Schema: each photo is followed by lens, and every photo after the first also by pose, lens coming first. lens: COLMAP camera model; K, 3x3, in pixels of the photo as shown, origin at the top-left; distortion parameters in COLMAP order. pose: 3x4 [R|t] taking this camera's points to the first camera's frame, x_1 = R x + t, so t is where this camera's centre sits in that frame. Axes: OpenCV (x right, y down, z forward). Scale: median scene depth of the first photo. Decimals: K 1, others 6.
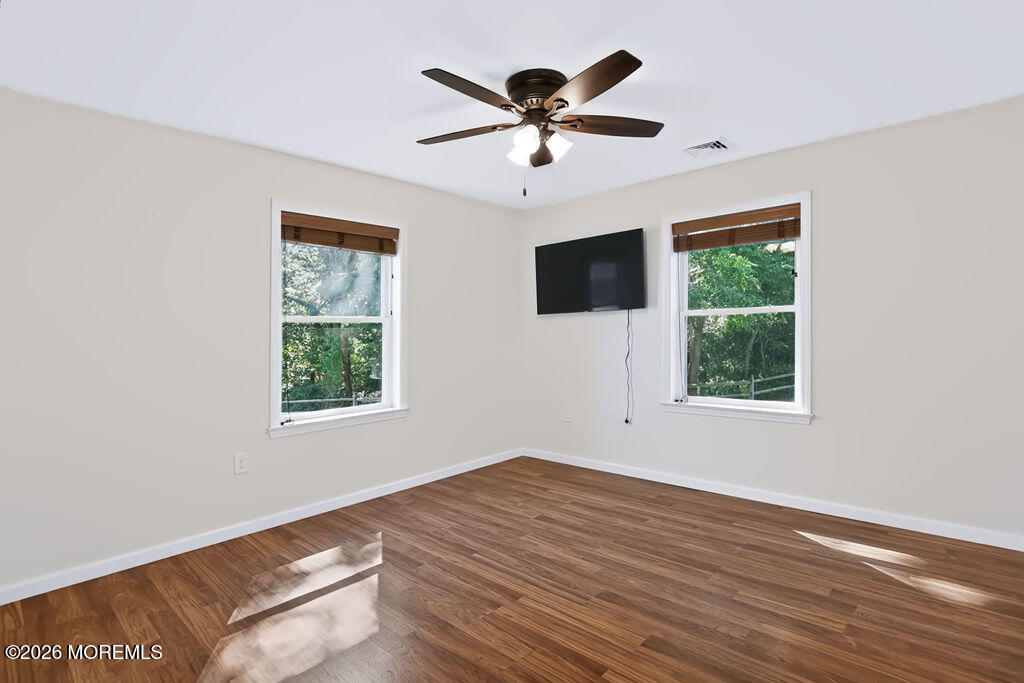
lens RADIAL K [[520.3, 0, 514.7], [0, 520.3, 341.3], [0, 0, 1]] dist [-0.023632, -0.000116]
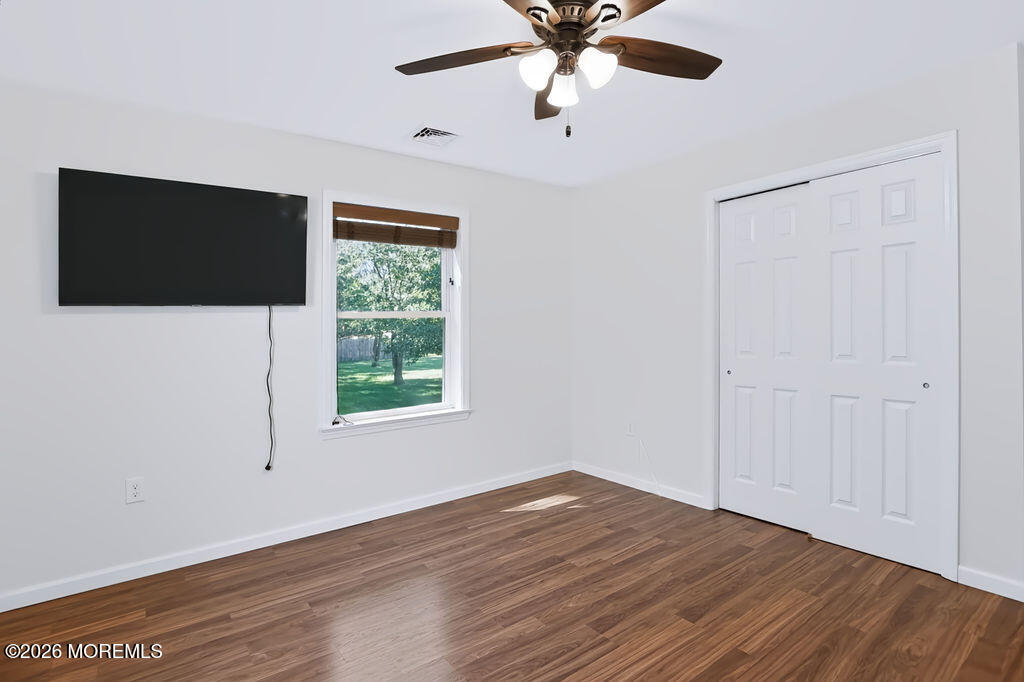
lens RADIAL K [[520.3, 0, 514.7], [0, 520.3, 340.8], [0, 0, 1]] dist [-0.023632, -0.000116]
pose [[0.164616, -0.003803, 0.986350, -0.572359], [0.039762, 0.999205, -0.002783, 0.001397], [-0.985556, 0.039678, 0.164636, 0.783866]]
